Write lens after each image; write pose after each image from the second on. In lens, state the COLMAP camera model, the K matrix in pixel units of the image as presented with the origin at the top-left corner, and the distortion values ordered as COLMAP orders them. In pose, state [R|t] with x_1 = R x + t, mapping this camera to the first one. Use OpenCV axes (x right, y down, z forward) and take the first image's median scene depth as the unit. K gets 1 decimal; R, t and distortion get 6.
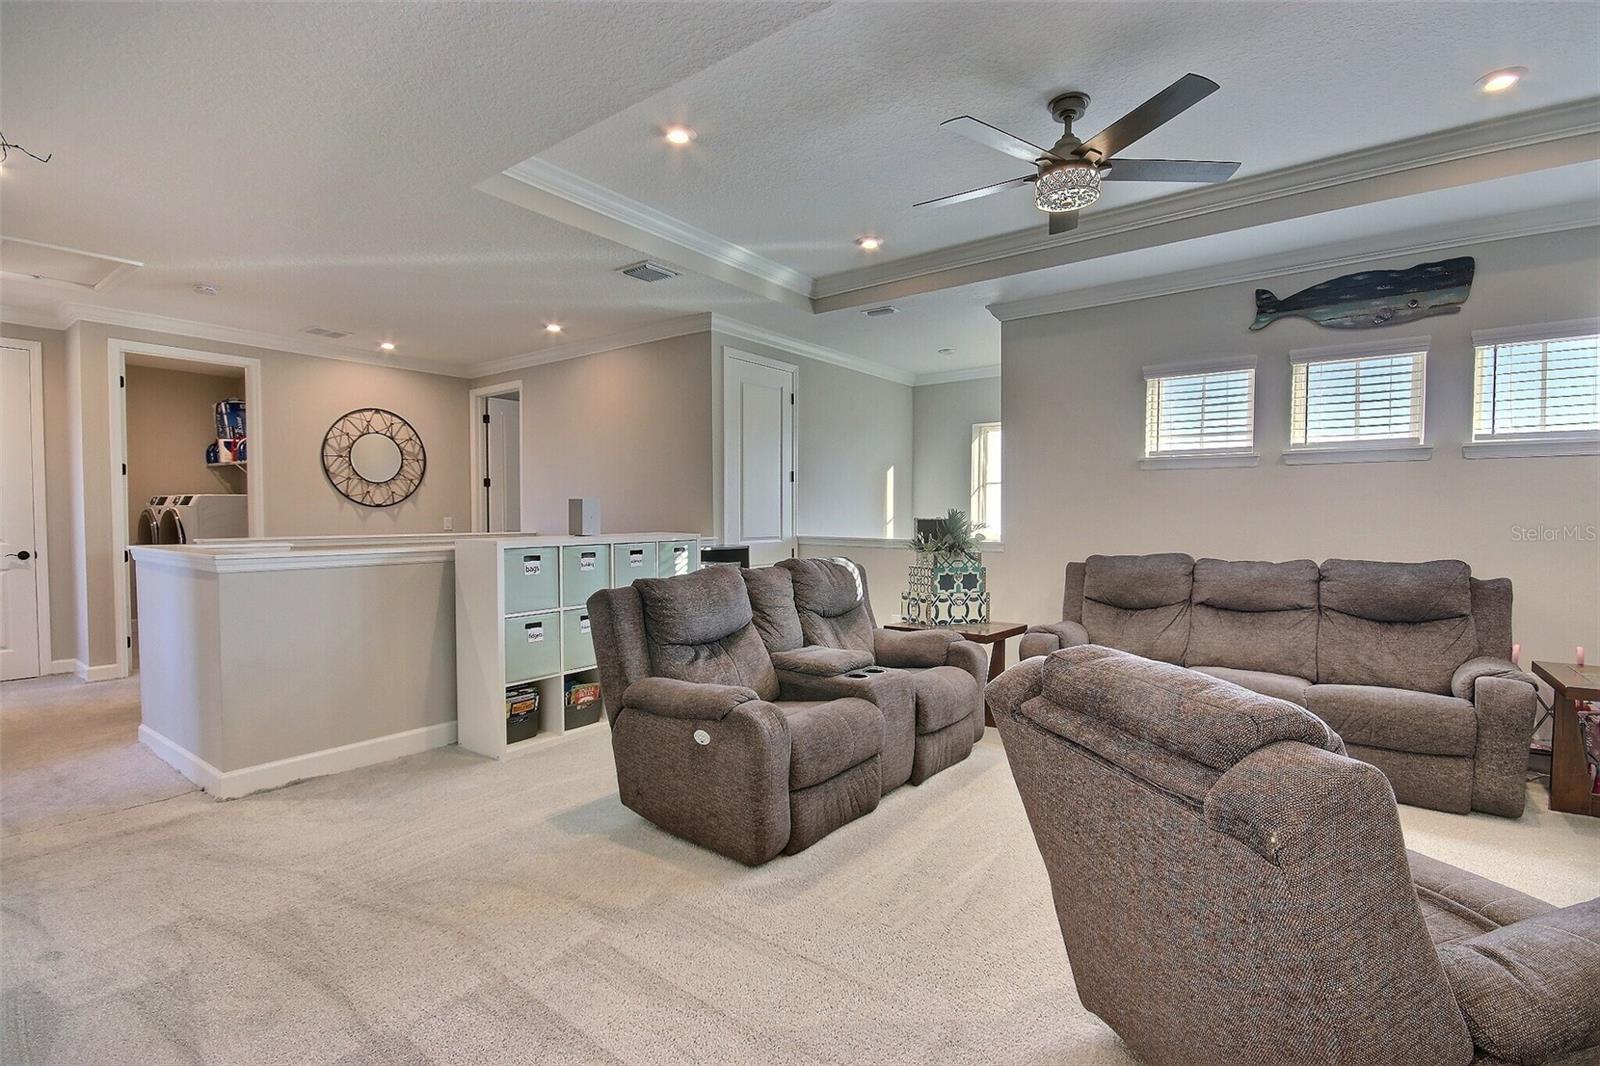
lens RADIAL K [[740.6, 0, 792.2], [0, 740.6, 541.0], [0, 0, 1]] dist [0.006997, -0.010724]
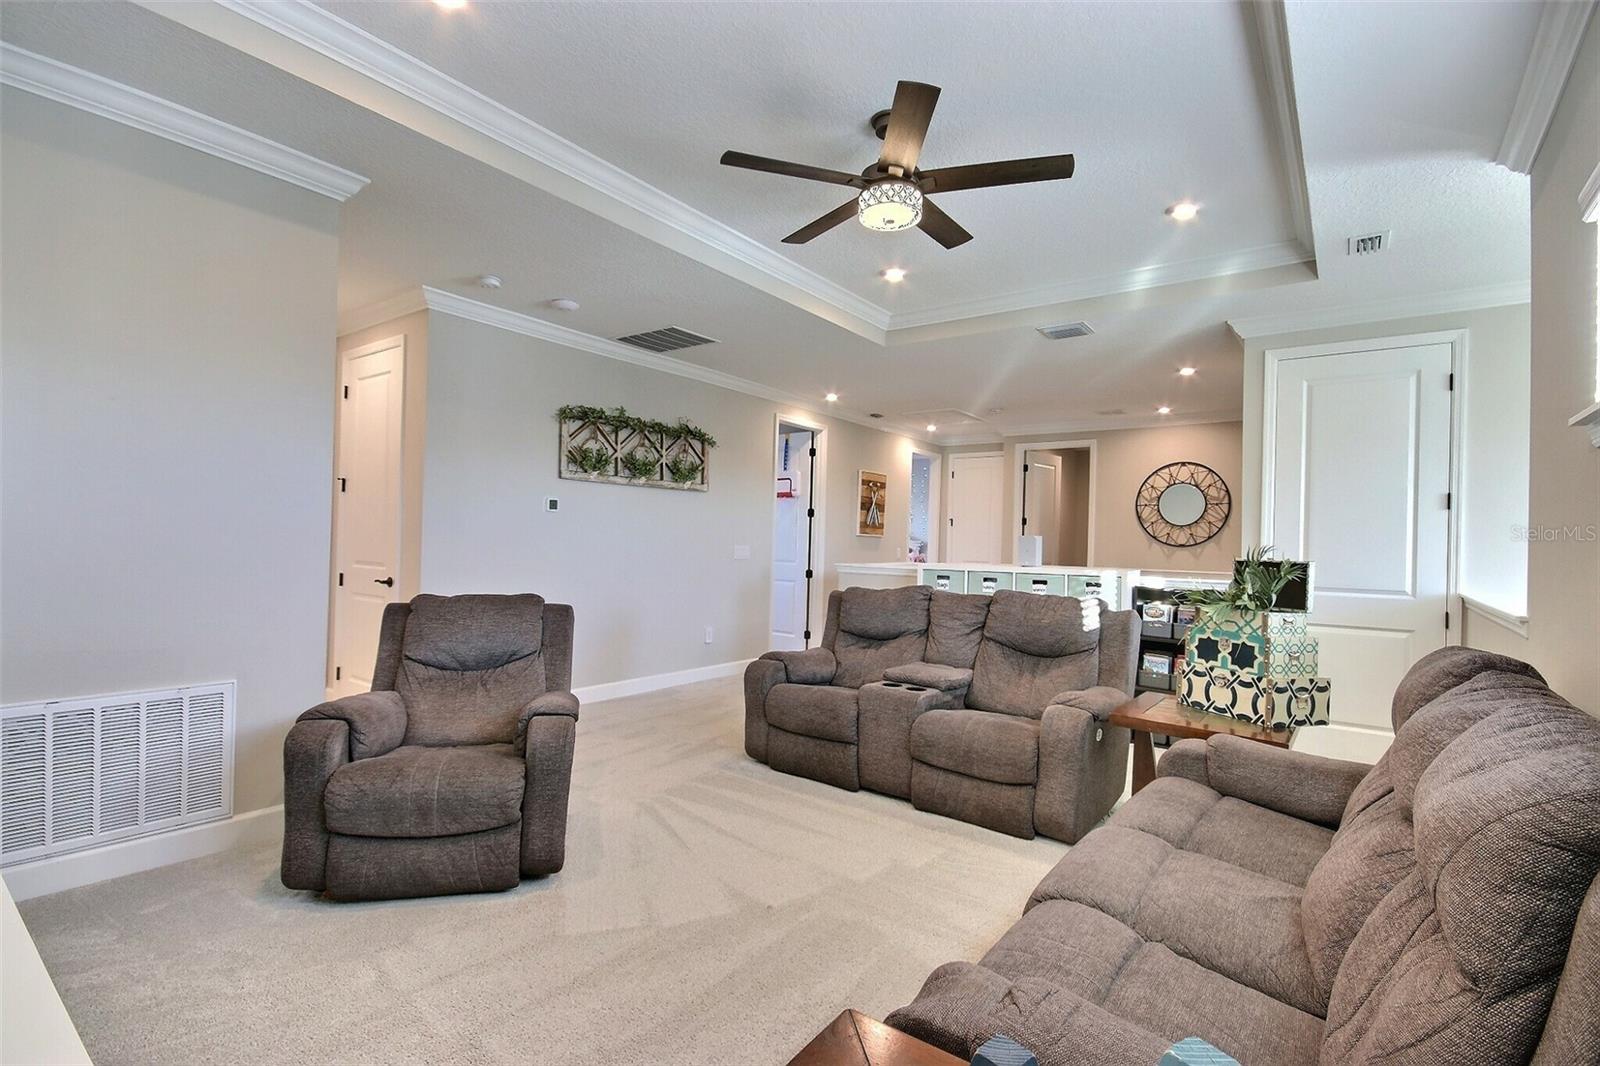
lens RADIAL K [[740.6, 0, 806.3], [0, 740.6, 539.0], [0, 0, 1]] dist [0.006997, -0.010724]
pose [[0.023899, -0.006063, -0.999696, 0.888672], [-0.062957, 0.997988, -0.007558, -0.018844], [0.997730, 0.063118, 0.023469, 0.595898]]
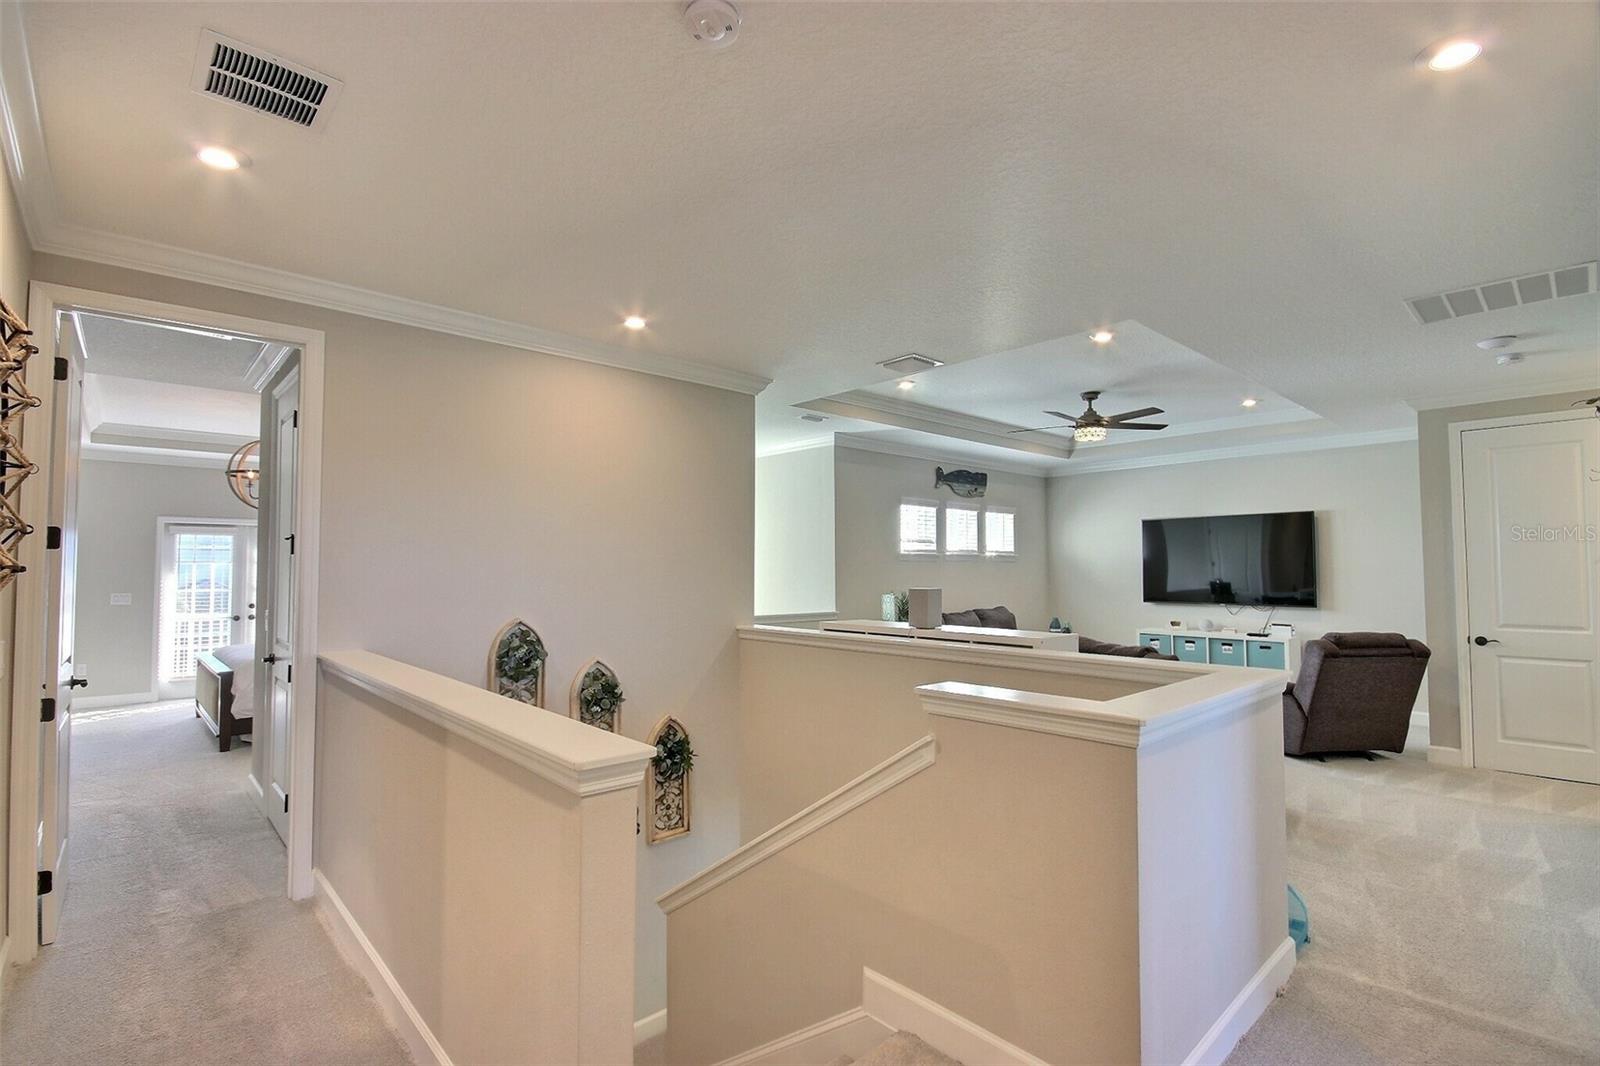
lens RADIAL K [[740.6, 0, 800.9], [0, 740.6, 531.9], [0, 0, 1]] dist [0.006997, -0.010724]
pose [[0.179667, 0.048792, 0.982517, -1.200728], [0.037755, 0.997691, -0.056450, -0.078208], [-0.983003, 0.047237, 0.177410, 0.967416]]
